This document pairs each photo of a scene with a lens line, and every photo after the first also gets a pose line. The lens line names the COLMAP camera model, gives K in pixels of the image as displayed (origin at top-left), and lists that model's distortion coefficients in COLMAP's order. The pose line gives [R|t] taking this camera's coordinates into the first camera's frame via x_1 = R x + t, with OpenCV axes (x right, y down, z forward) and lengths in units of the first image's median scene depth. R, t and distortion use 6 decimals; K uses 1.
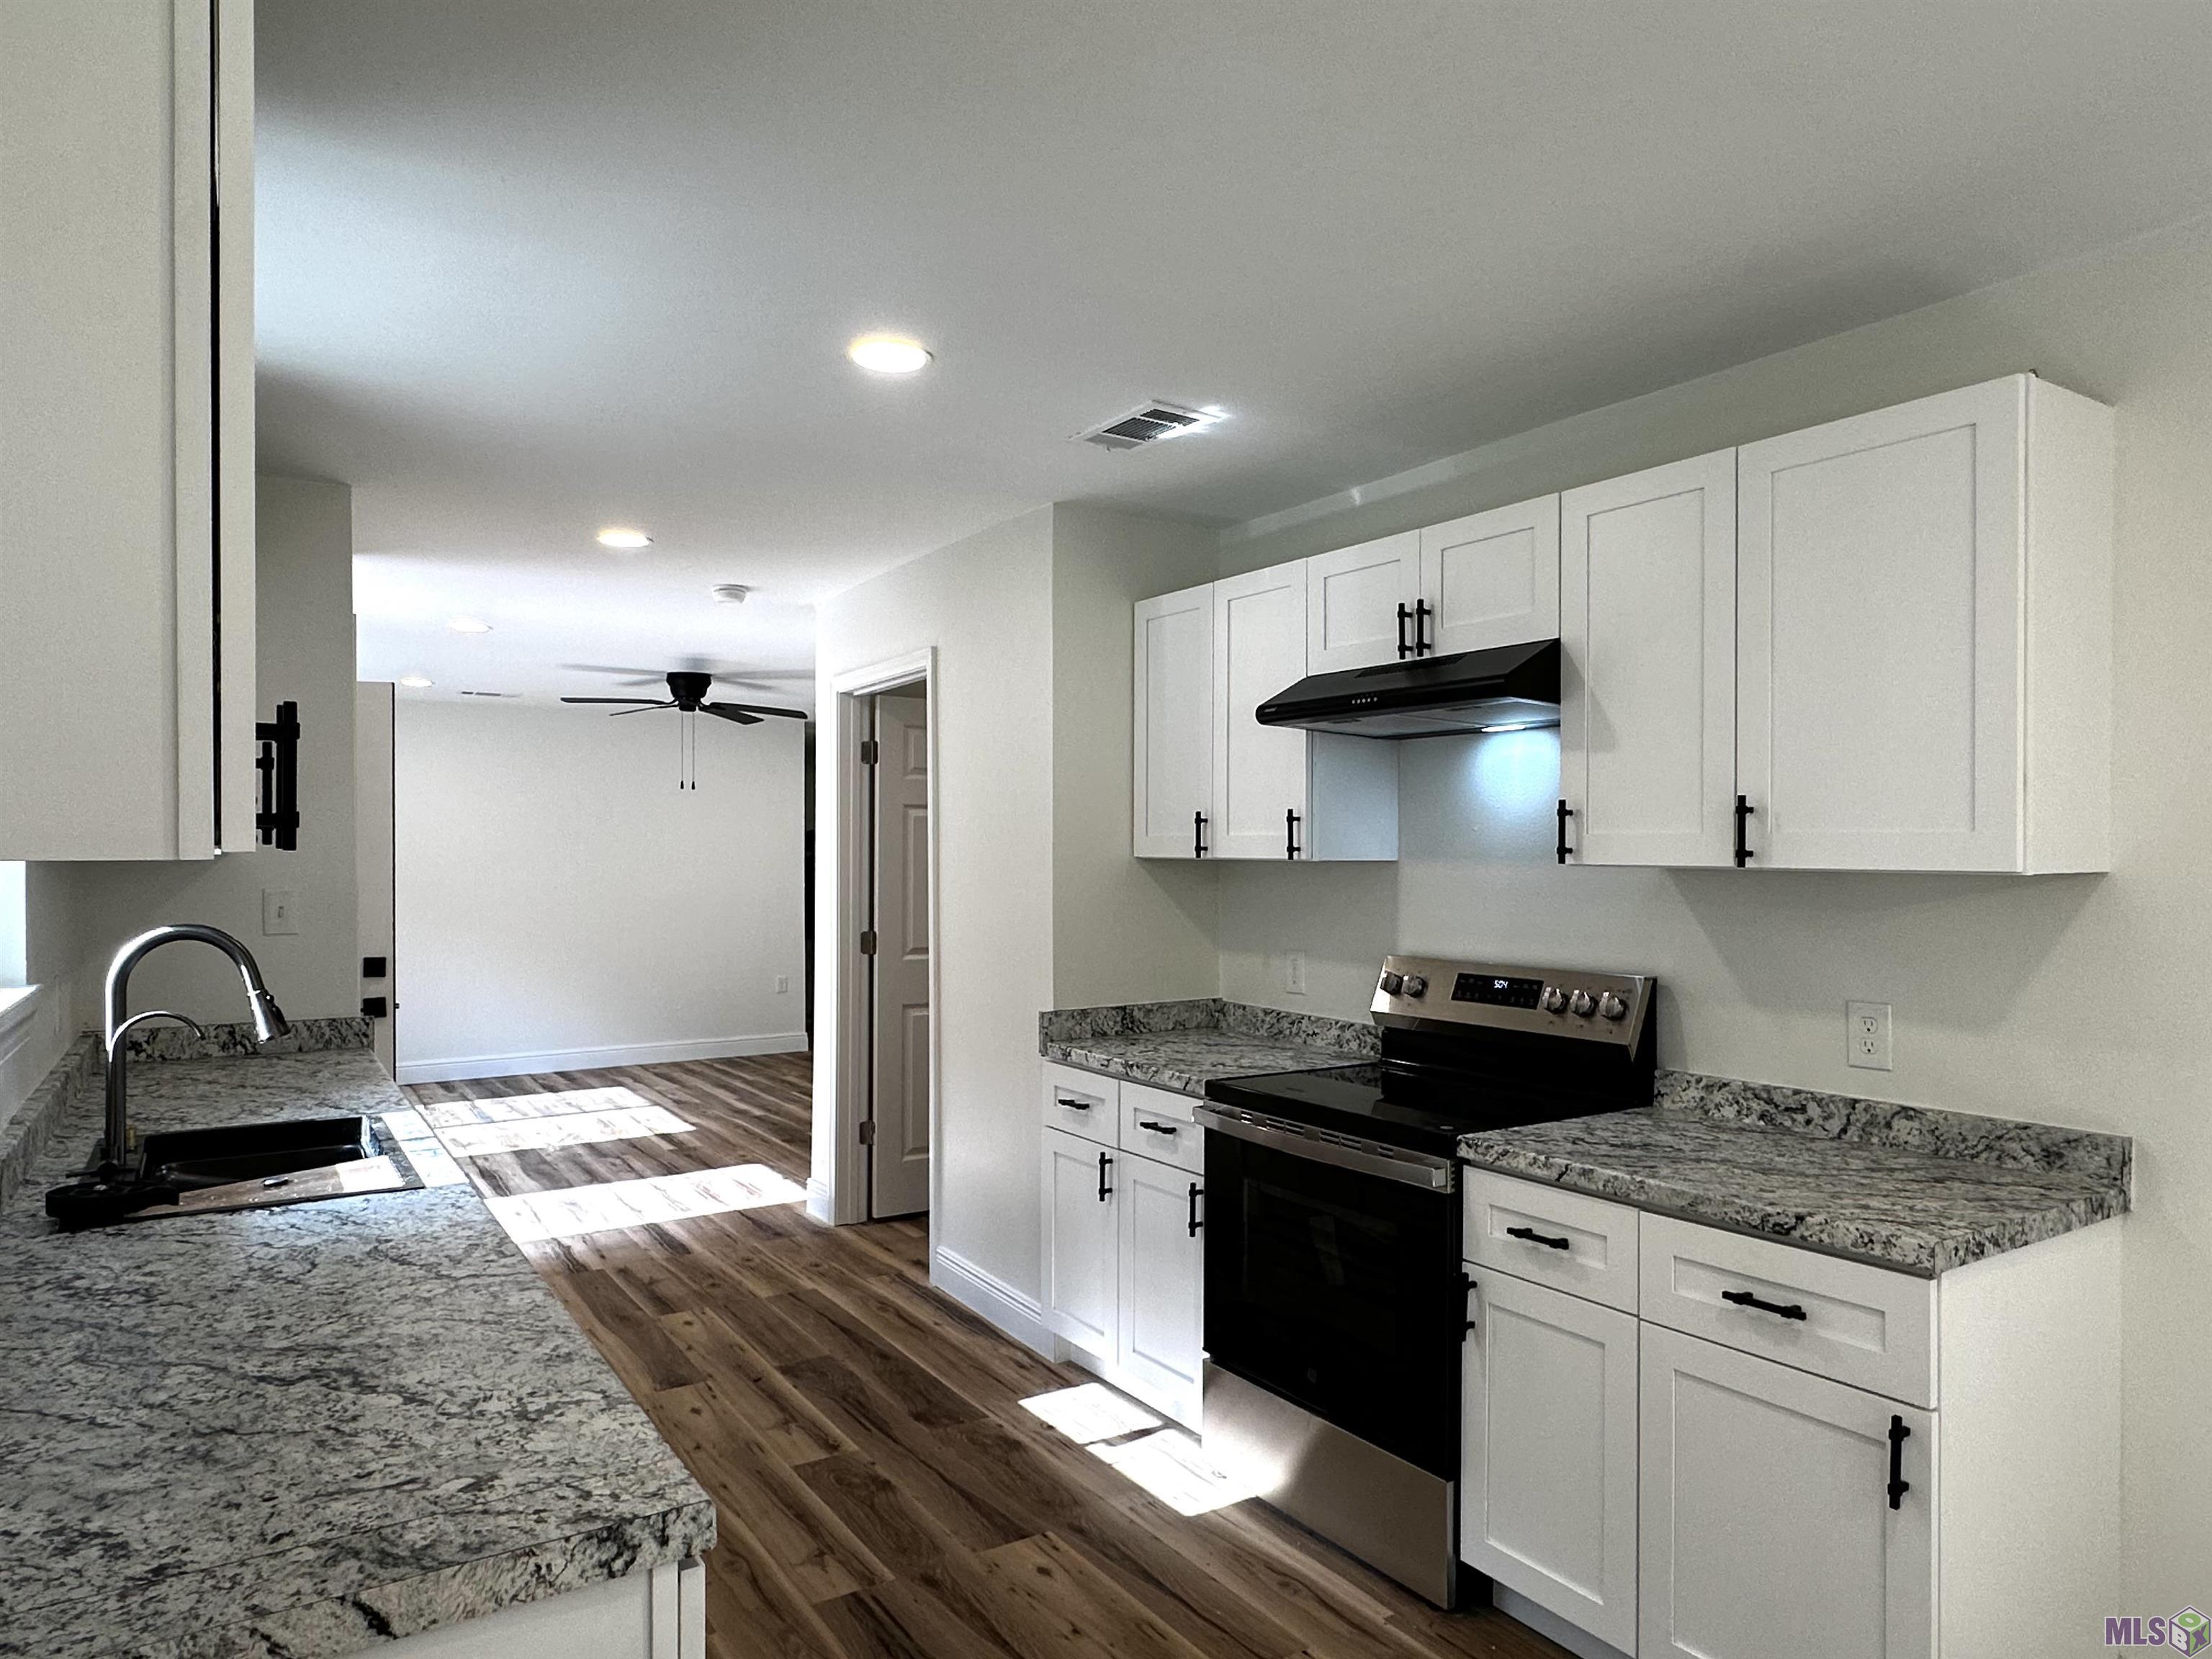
lens RADIAL K [[1363.7, 0, 1104.7], [0, 1363.7, 835.9], [0, 0, 1]] dist [-0.000546, 0.000117]
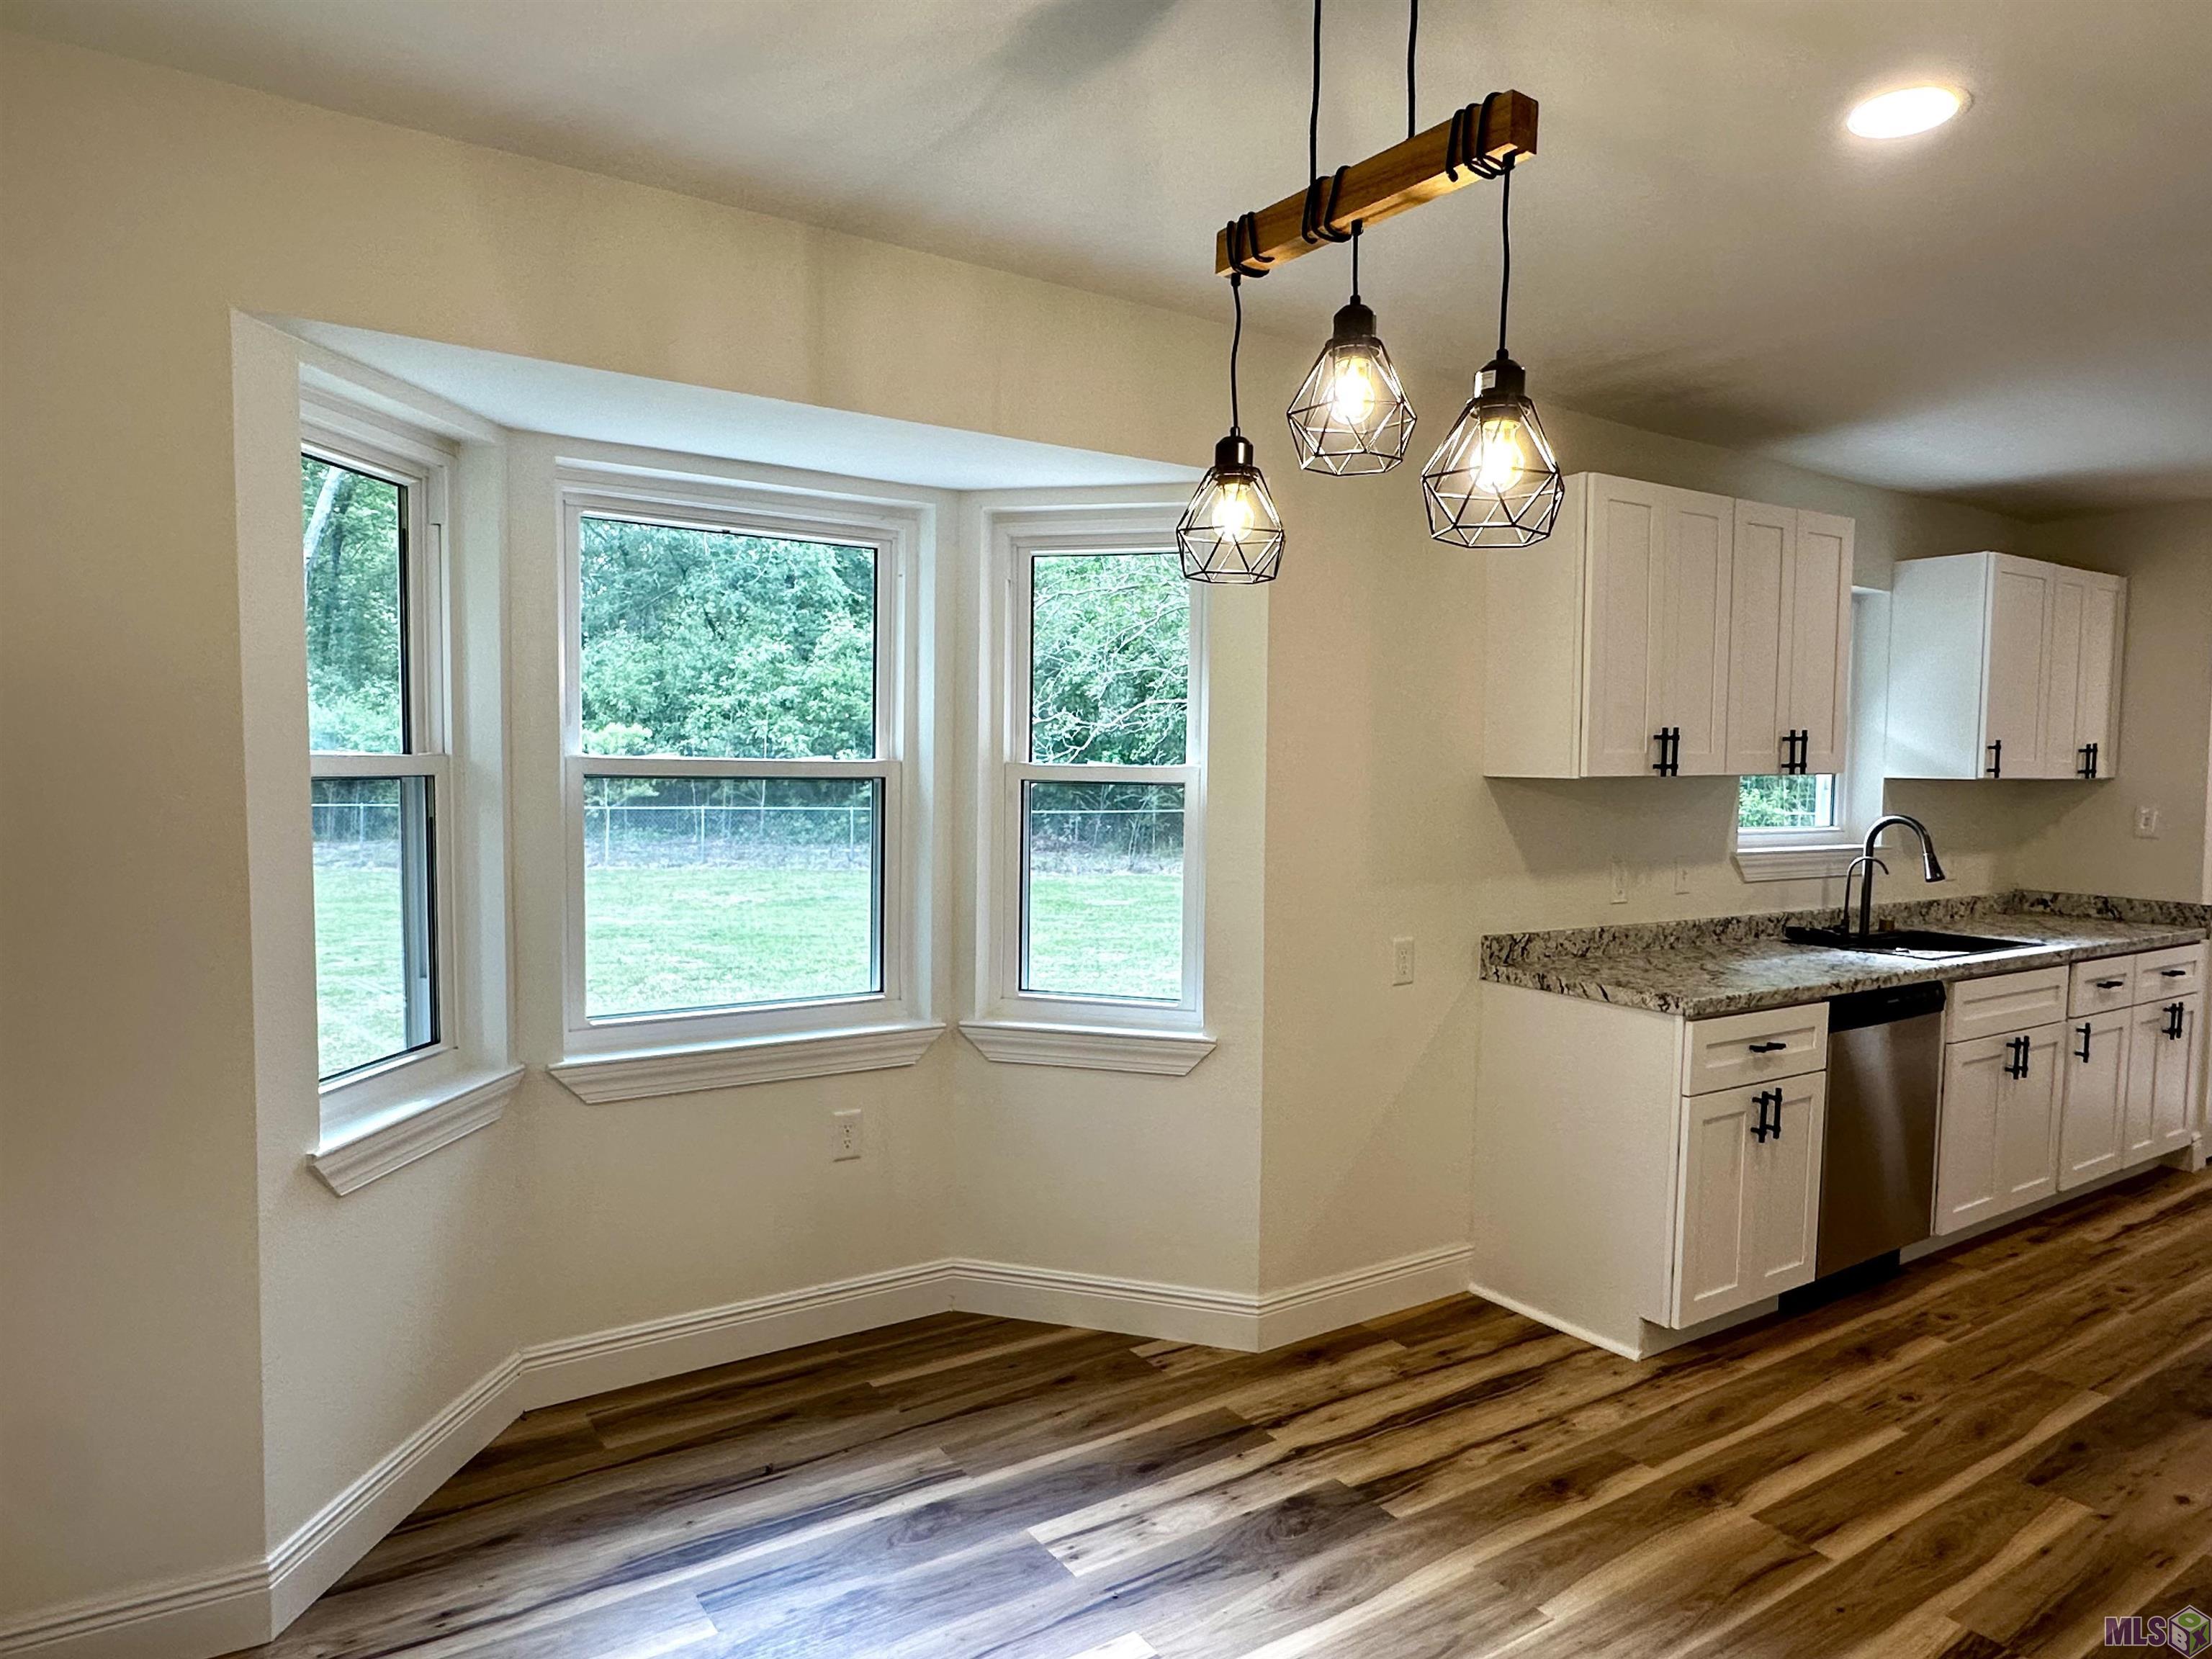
lens RADIAL K [[1363.7, 0, 1105.8], [0, 1363.7, 835.7], [0, 0, 1]] dist [-0.000546, 0.000117]
pose [[-0.000191, 0.057766, -0.998330, 2.536628], [-0.012621, 0.998250, 0.057764, 0.010465], [0.999920, 0.012611, 0.000539, -0.204800]]
